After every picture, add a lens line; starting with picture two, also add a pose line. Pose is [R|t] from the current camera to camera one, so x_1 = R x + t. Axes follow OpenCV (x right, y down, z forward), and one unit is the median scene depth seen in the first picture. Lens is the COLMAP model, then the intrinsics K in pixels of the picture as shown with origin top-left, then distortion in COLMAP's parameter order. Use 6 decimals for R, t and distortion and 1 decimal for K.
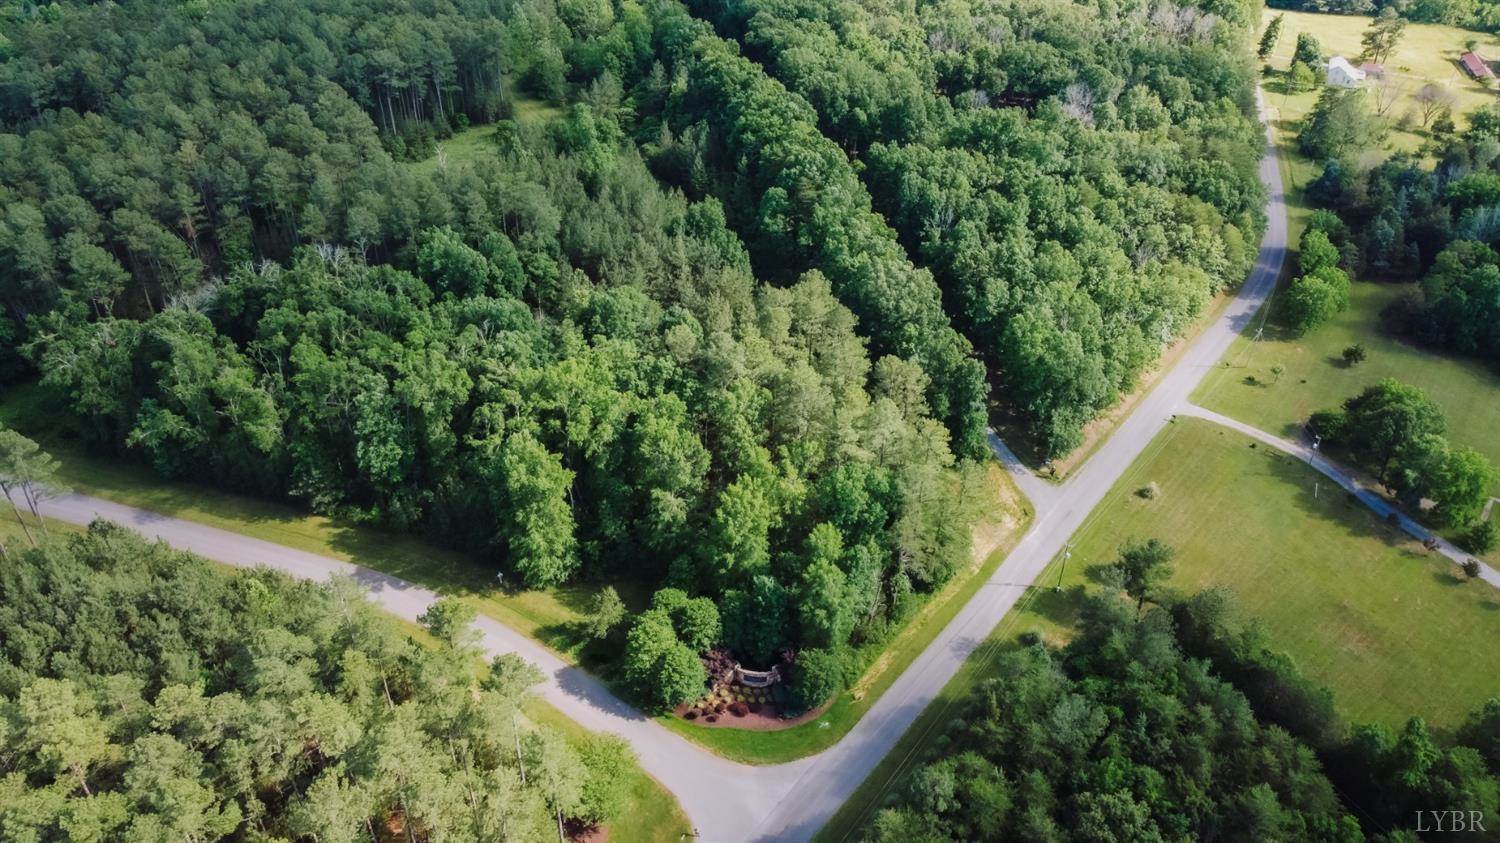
lens RADIAL K [[1134.3, 0, 750.0], [0, 1134.3, 421.5], [0, 0, 1]] dist [0.002350, -0.001632]
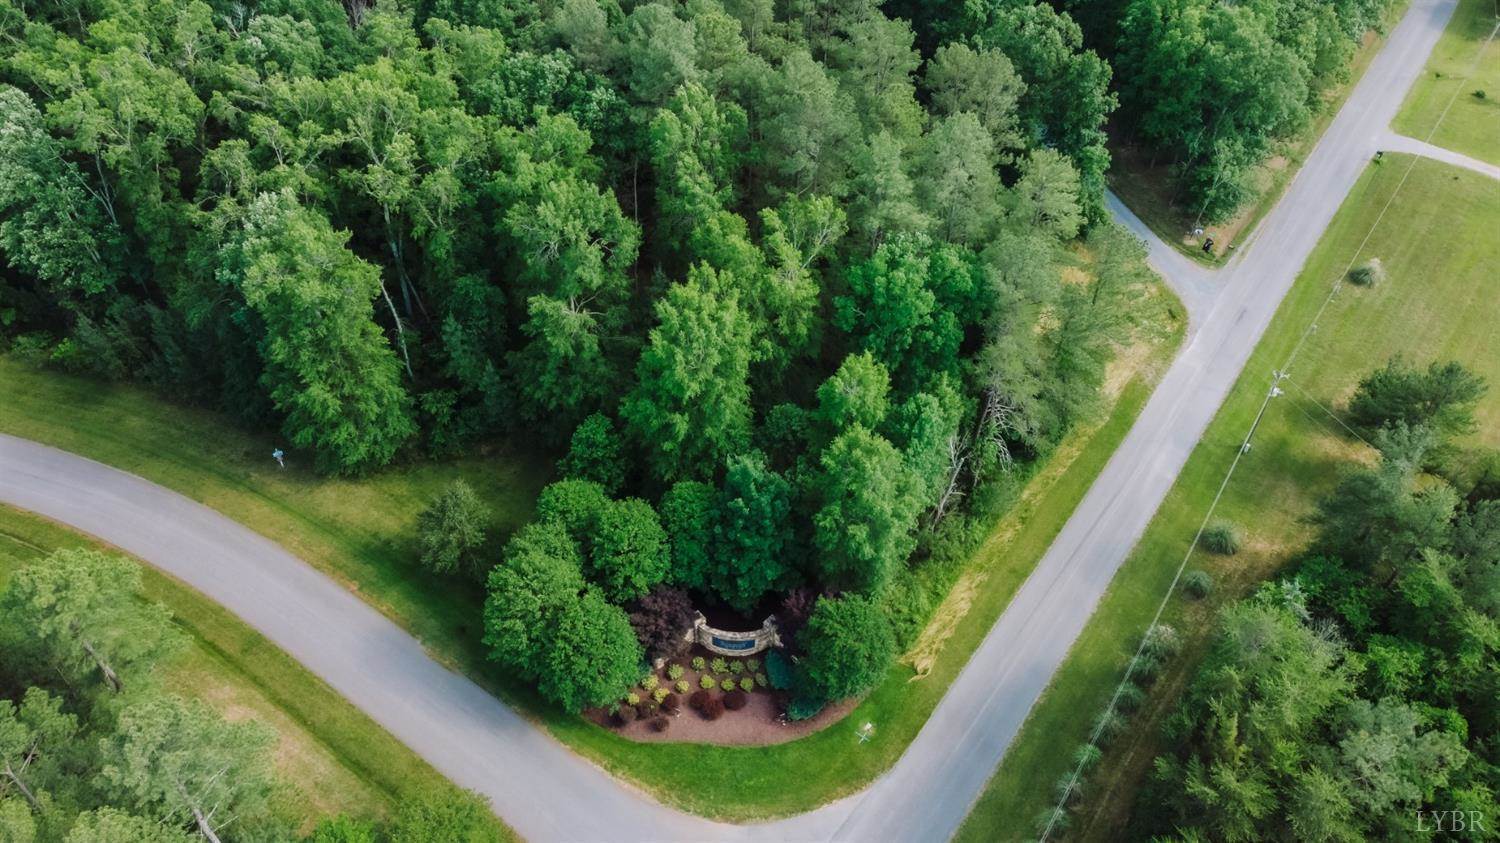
lens RADIAL K [[1134.3, 0, 750.0], [0, 1134.3, 421.5], [0, 0, 1]] dist [0.002350, -0.001632]
pose [[0.999207, -0.029505, 0.026733, 0.001021], [0.023957, 0.981839, 0.188196, 0.019716], [-0.031800, -0.187407, 0.981768, 0.462025]]
